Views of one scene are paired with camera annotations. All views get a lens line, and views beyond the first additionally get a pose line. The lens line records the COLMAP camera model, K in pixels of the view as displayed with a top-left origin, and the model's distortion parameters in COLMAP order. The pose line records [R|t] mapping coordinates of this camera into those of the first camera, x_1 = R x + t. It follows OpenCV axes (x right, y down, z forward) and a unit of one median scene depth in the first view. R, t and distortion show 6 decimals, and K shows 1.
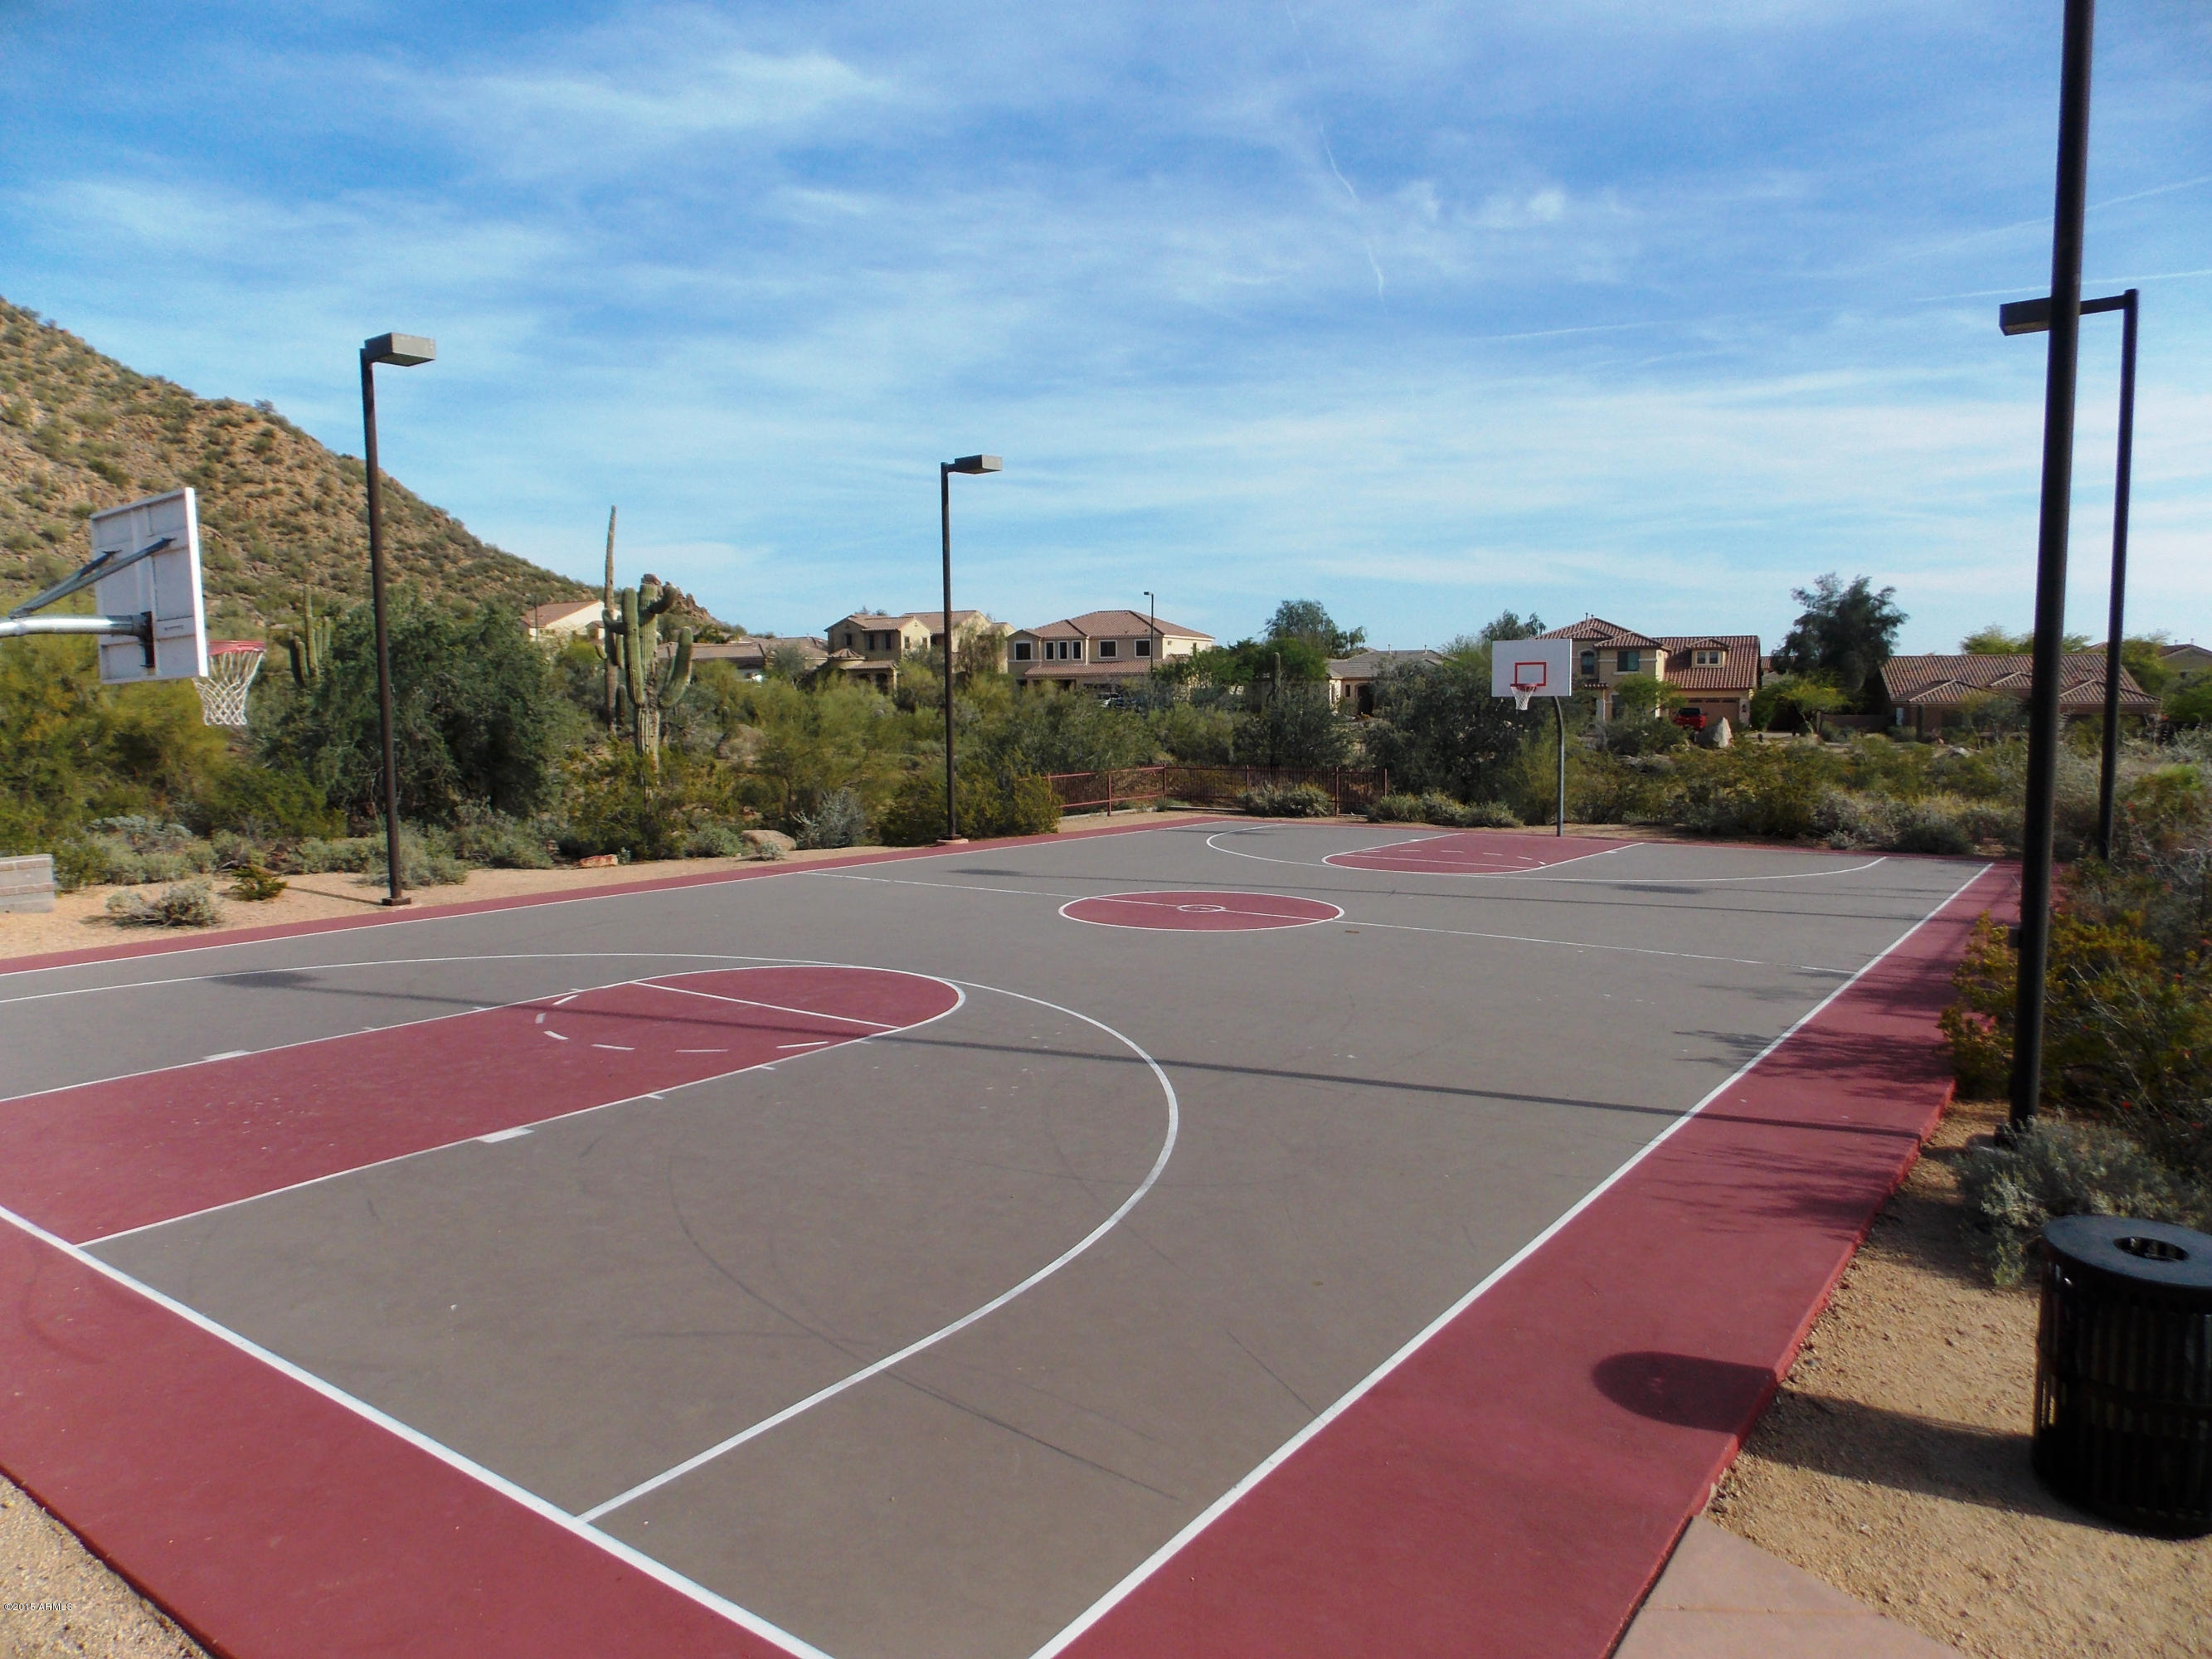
lens RADIAL K [[1475.6, 0, 1103.8], [0, 1475.6, 830.1], [0, 0, 1]] dist [-0.006515, -0.000776]
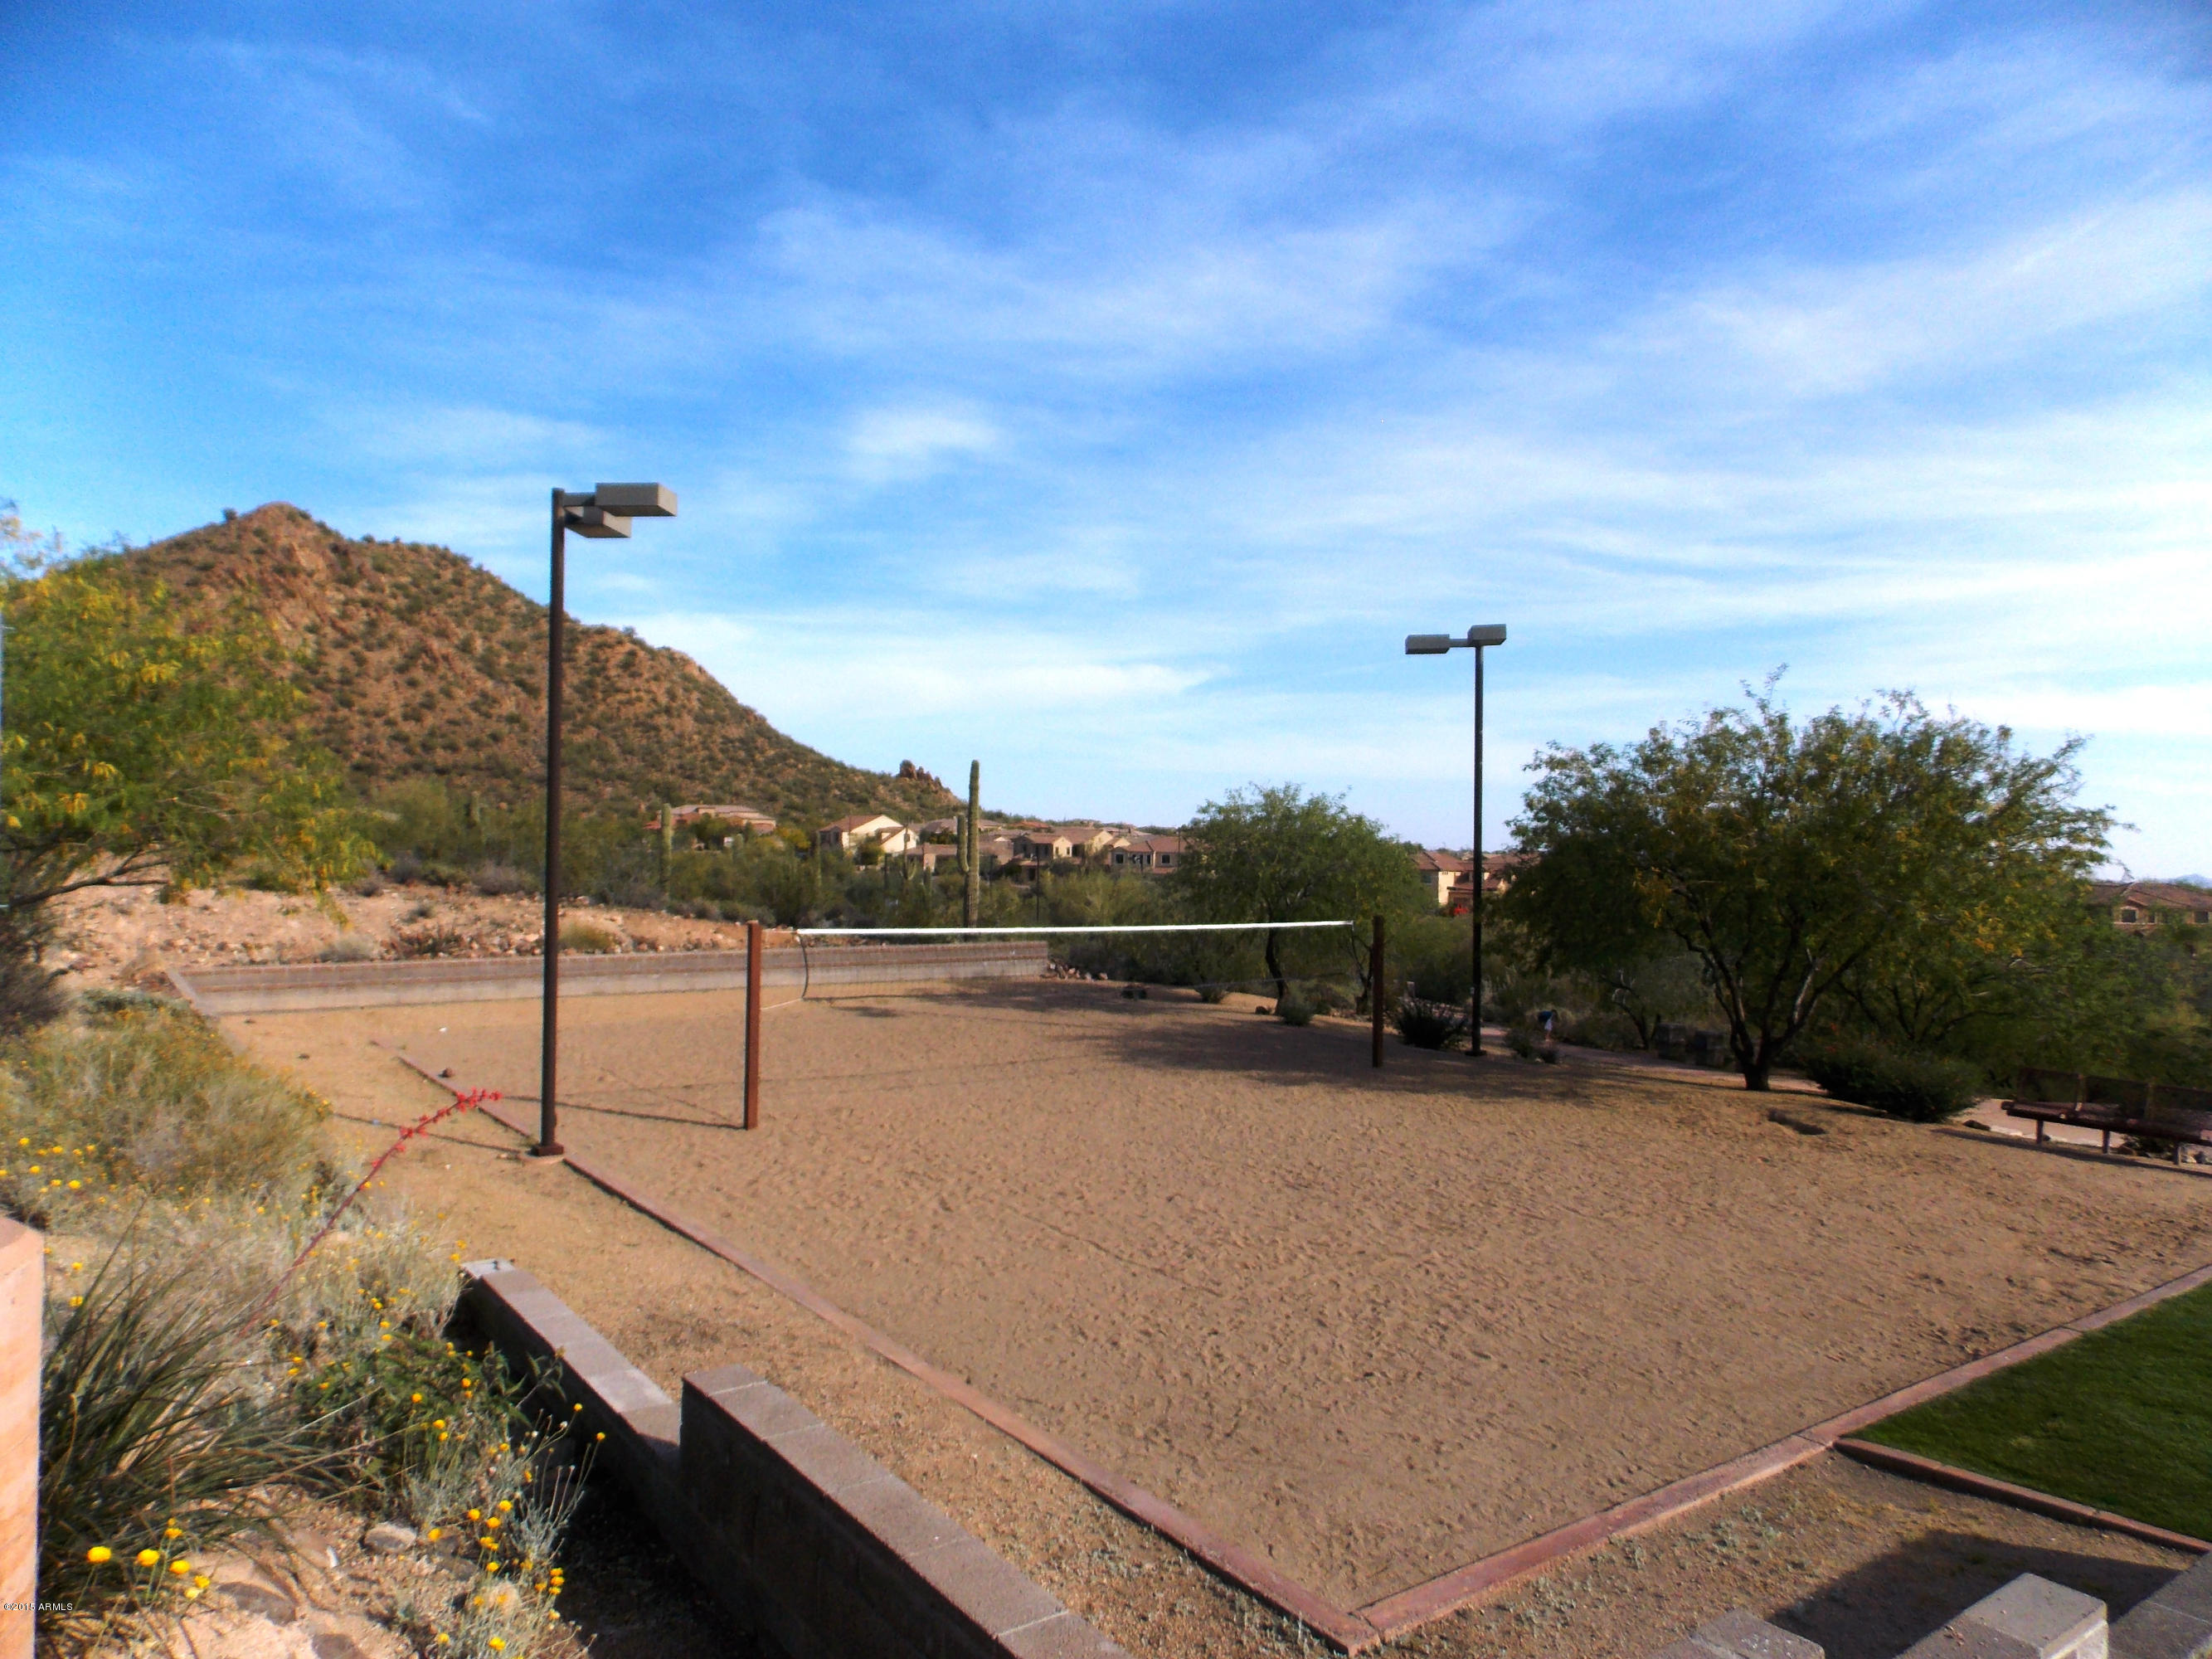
lens RADIAL K [[1475.6, 0, 1104.8], [0, 1475.6, 835.9], [0, 0, 1]] dist [-0.006515, -0.000776]
pose [[0.987420, 0.023214, -0.156405, 0.062714], [-0.039227, 0.994206, -0.100082, 0.008855], [0.153175, 0.104958, 0.982609, -0.226684]]
